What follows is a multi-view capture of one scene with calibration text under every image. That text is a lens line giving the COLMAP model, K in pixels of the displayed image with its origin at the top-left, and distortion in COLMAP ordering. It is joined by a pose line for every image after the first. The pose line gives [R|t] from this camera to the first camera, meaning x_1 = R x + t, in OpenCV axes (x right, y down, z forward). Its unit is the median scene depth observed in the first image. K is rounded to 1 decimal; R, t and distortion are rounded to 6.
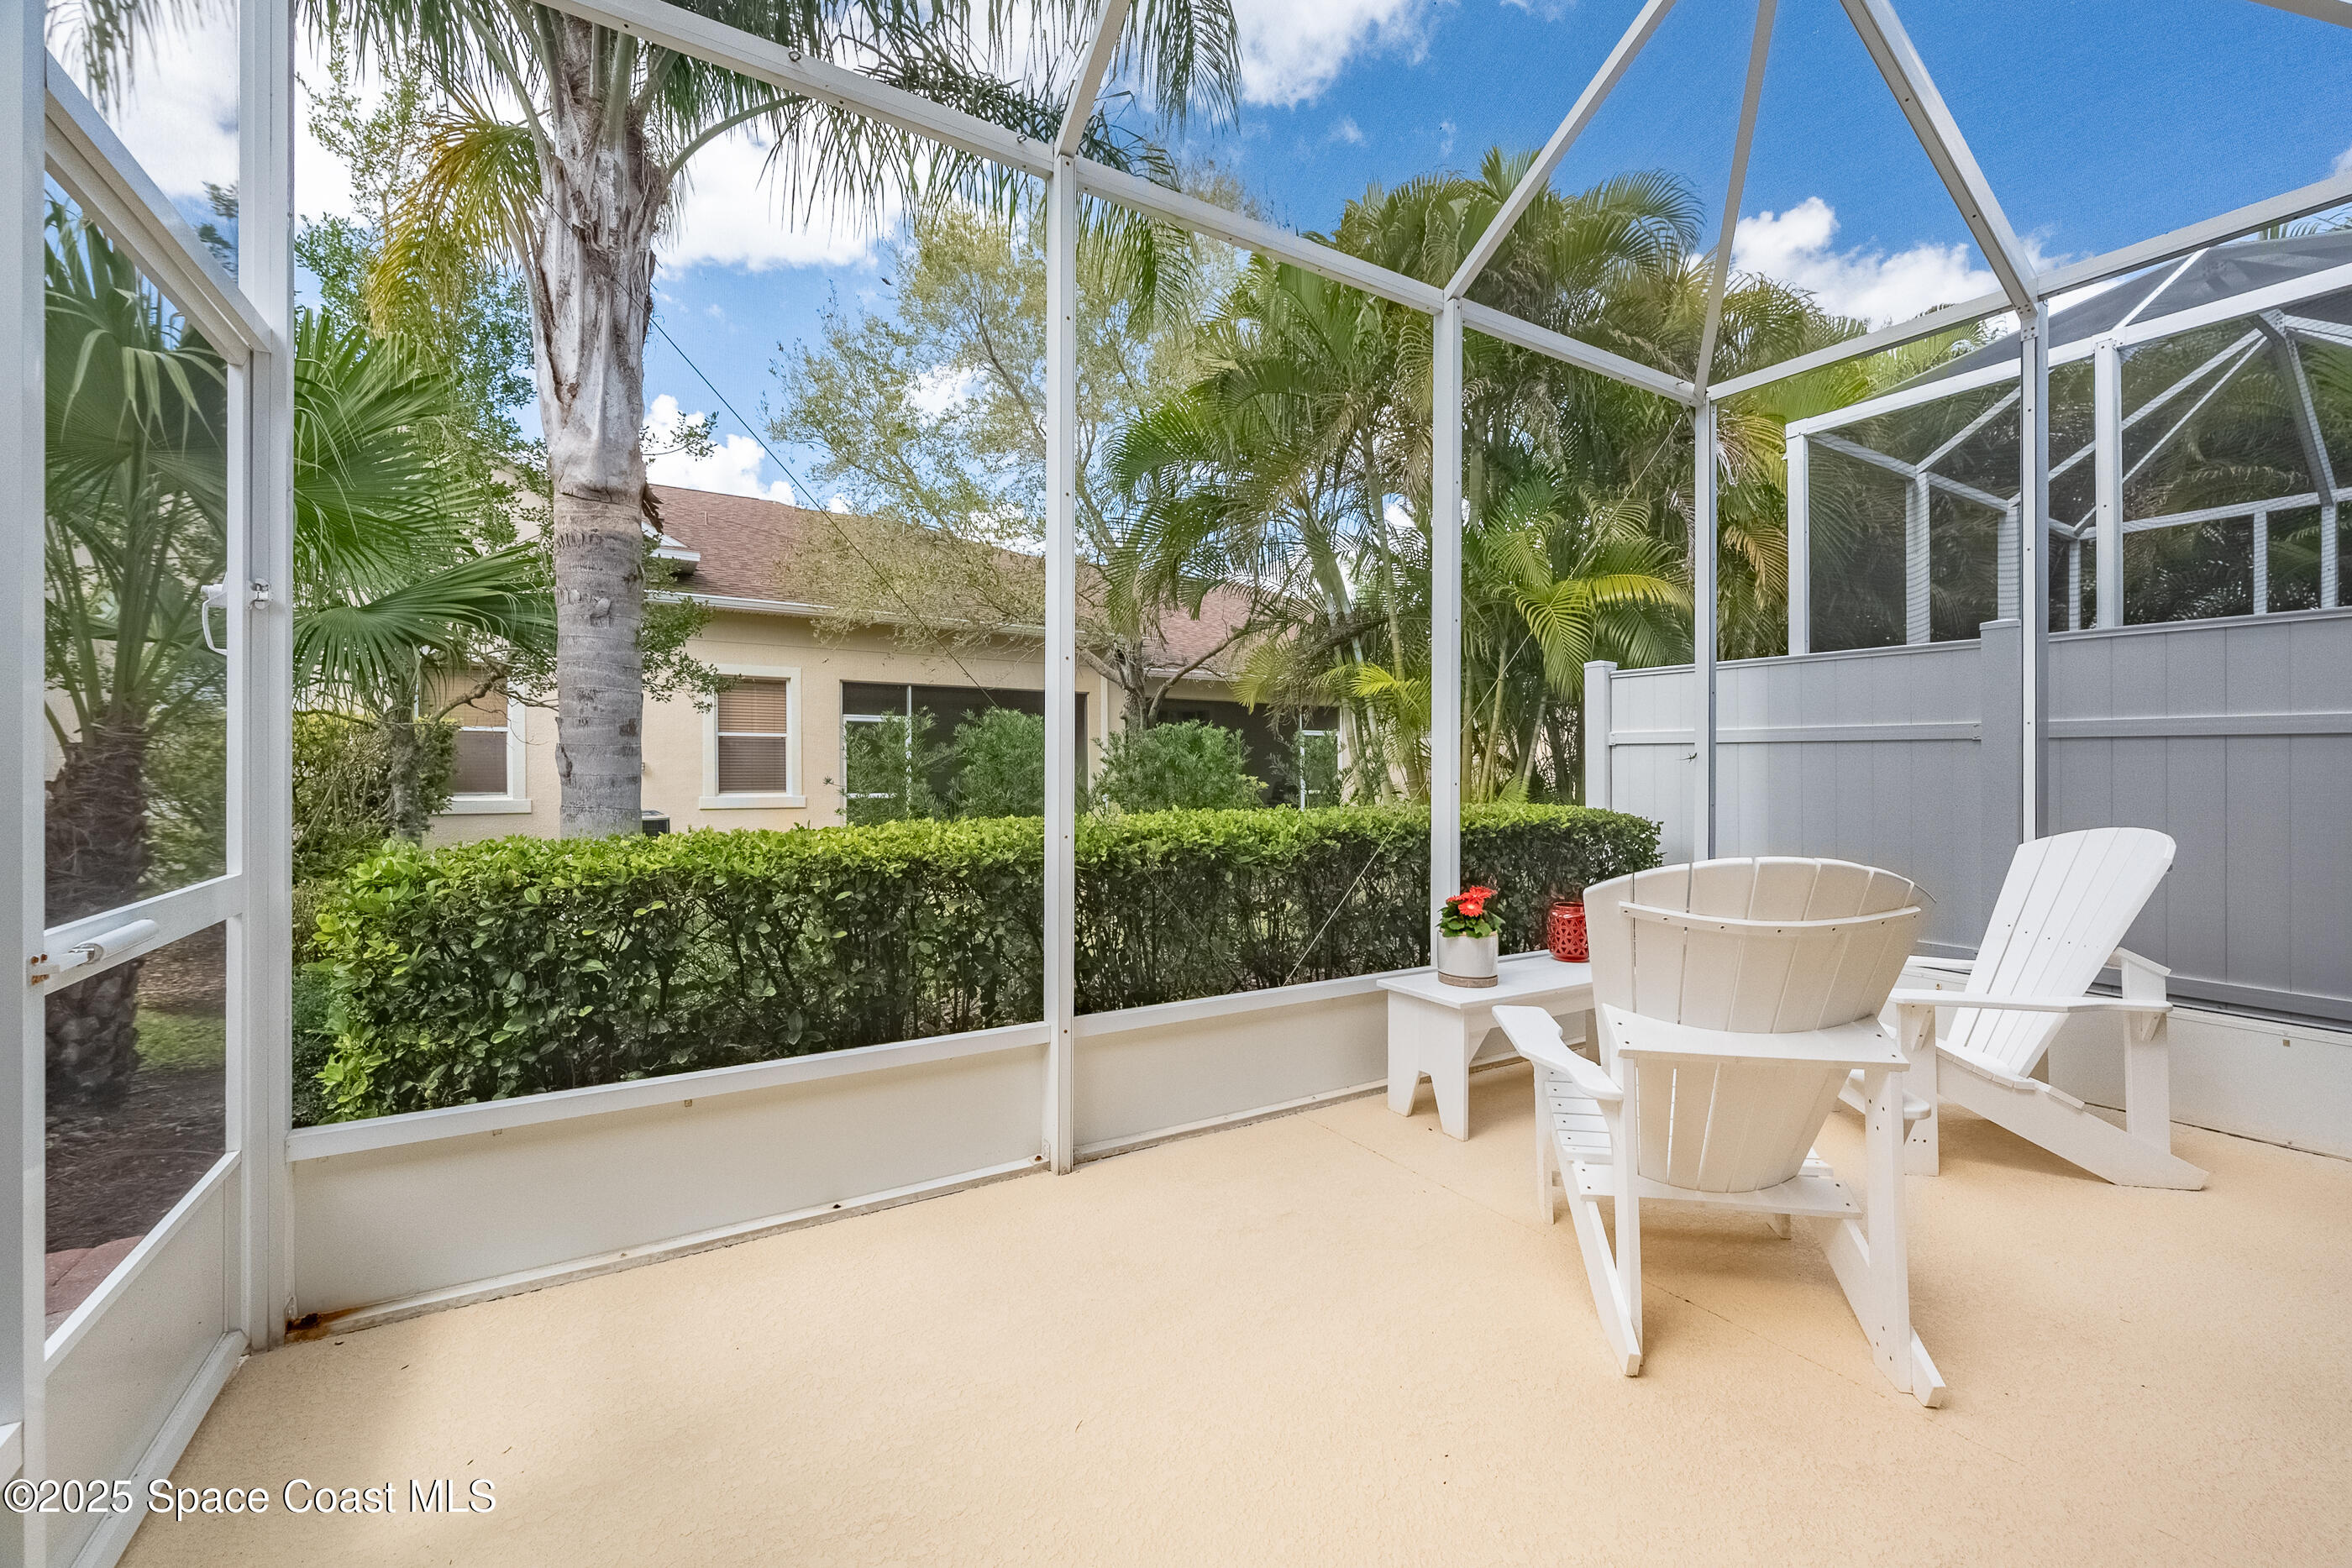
lens RADIAL K [[924.8, 0, 1176.0], [0, 924.8, 784.0], [0, 0, 1]] dist [0.000484, 0.000261]
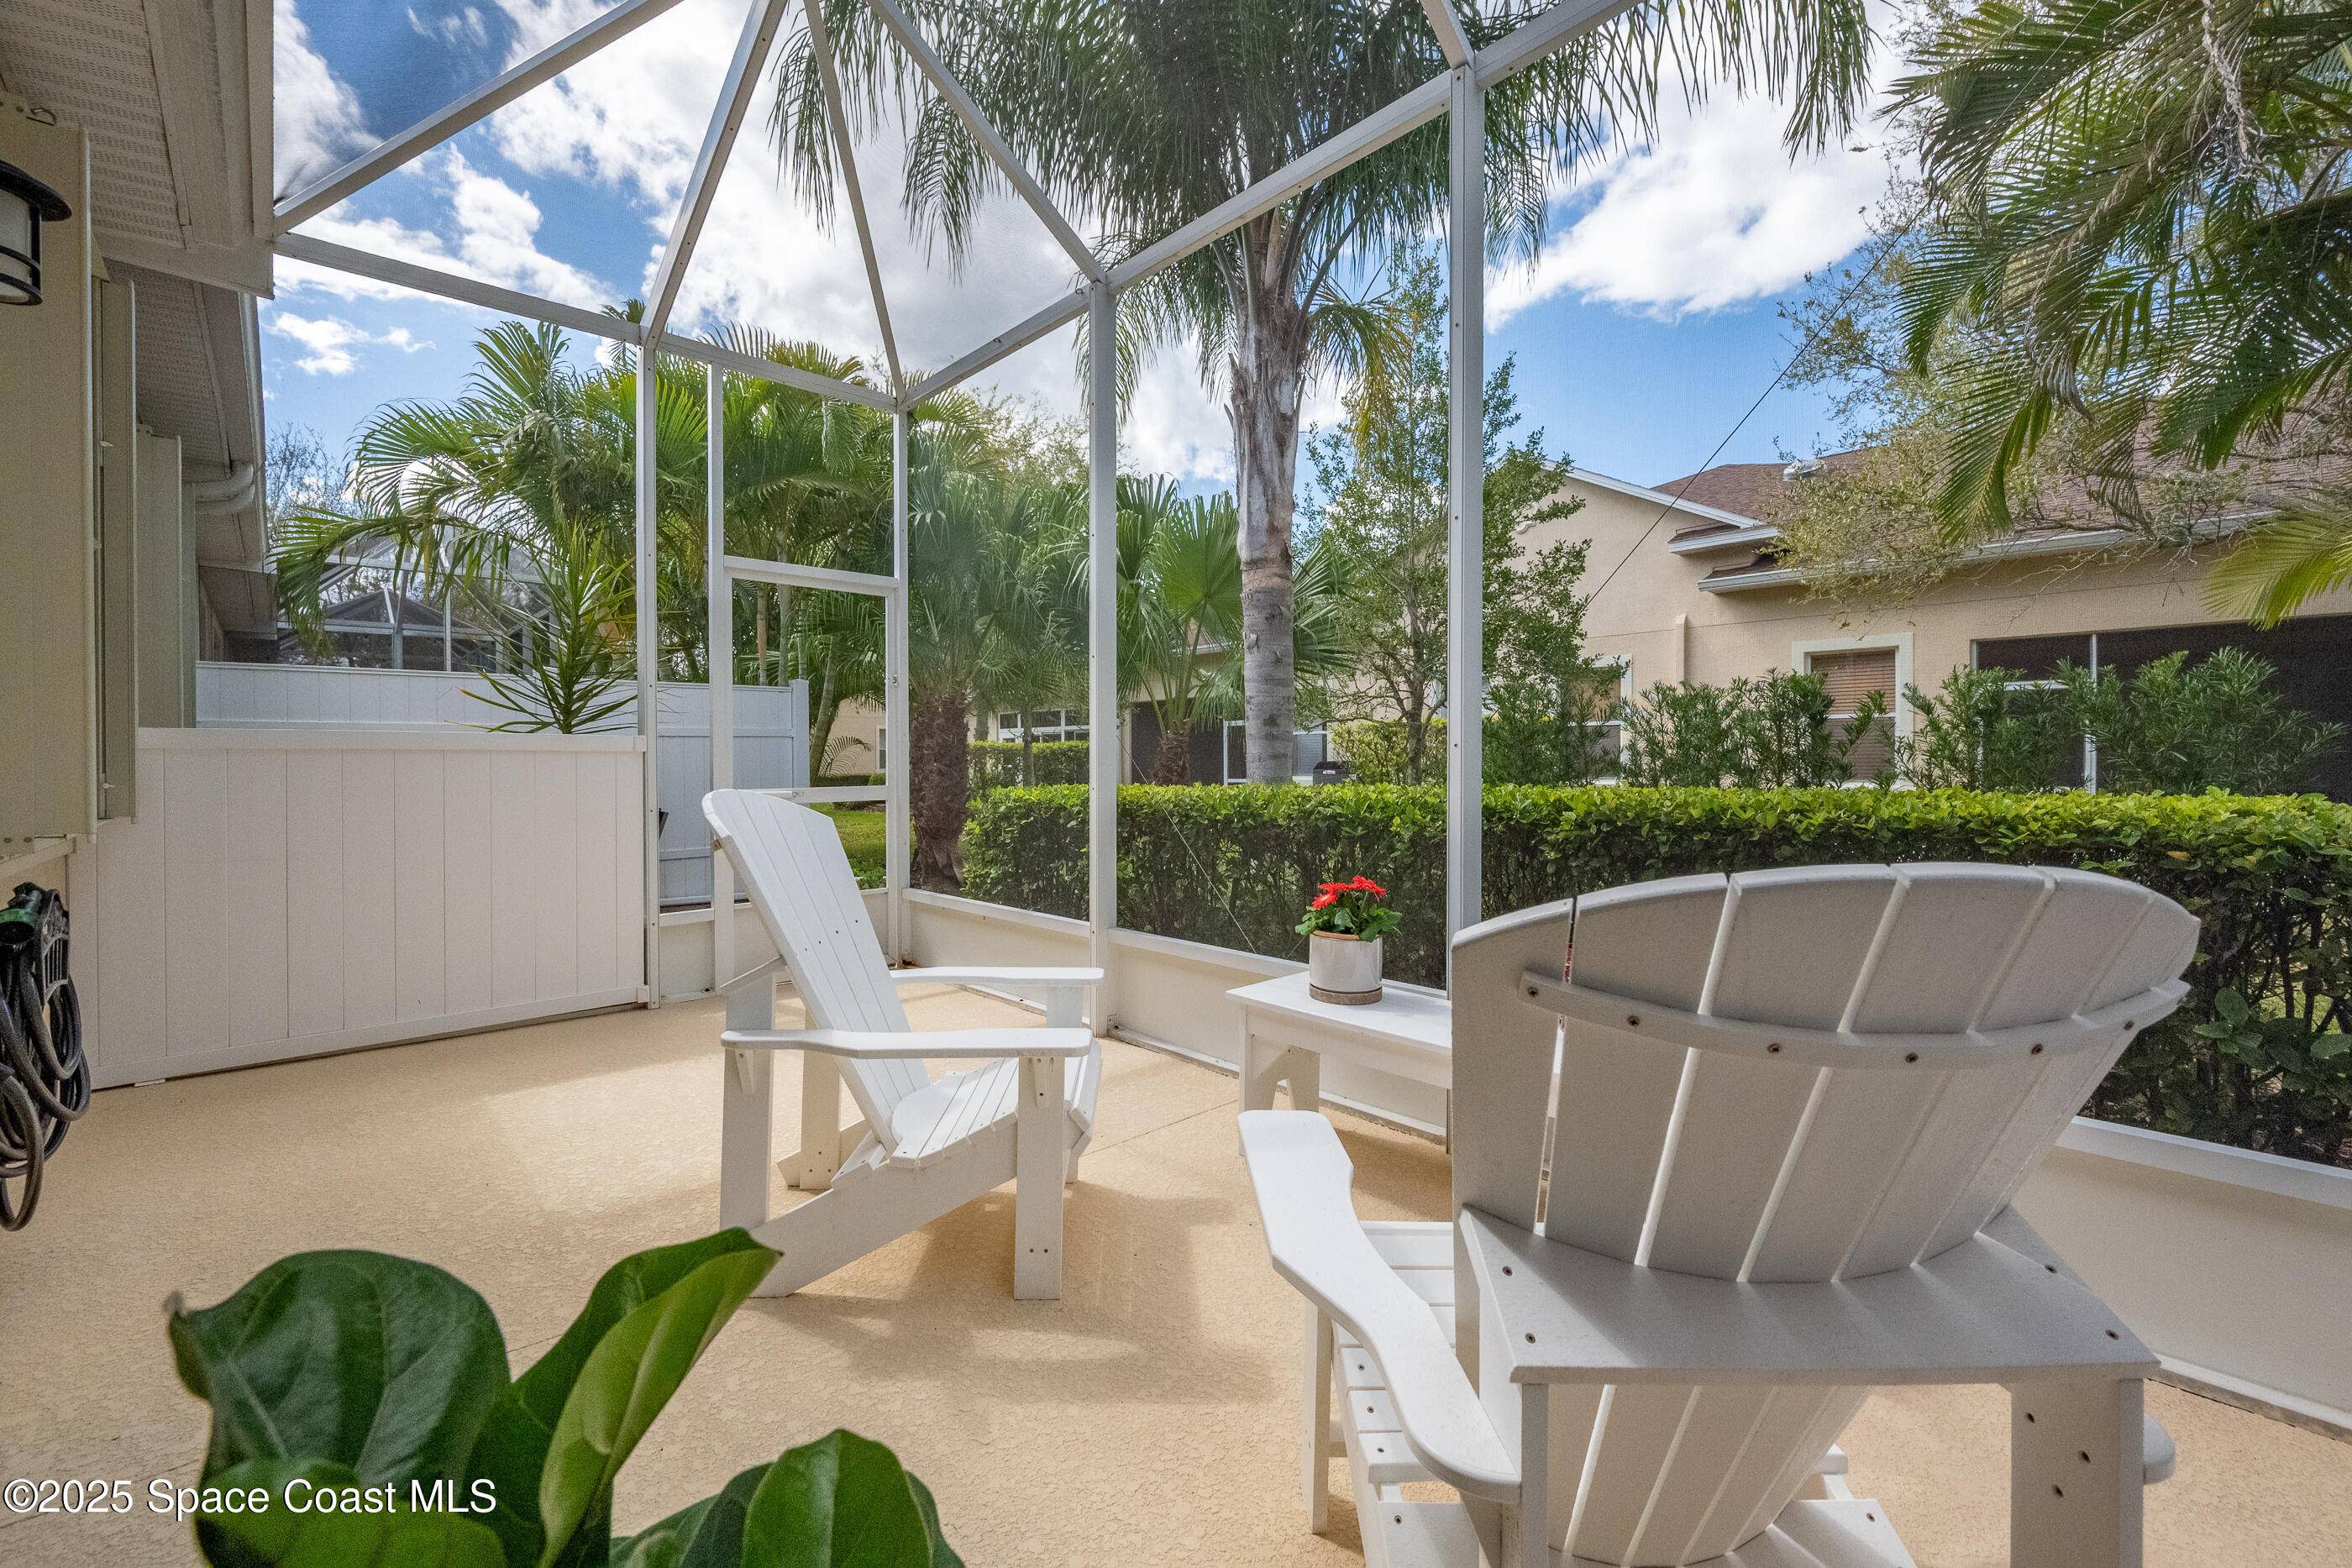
lens RADIAL K [[924.8, 0, 1176.0], [0, 924.8, 784.0], [0, 0, 1]] dist [0.000484, 0.000261]
pose [[0.239385, 0.022393, -0.970666, 0.443558], [-0.008386, 0.999744, 0.020996, 0.000858], [0.970888, 0.003114, 0.239512, 0.258983]]
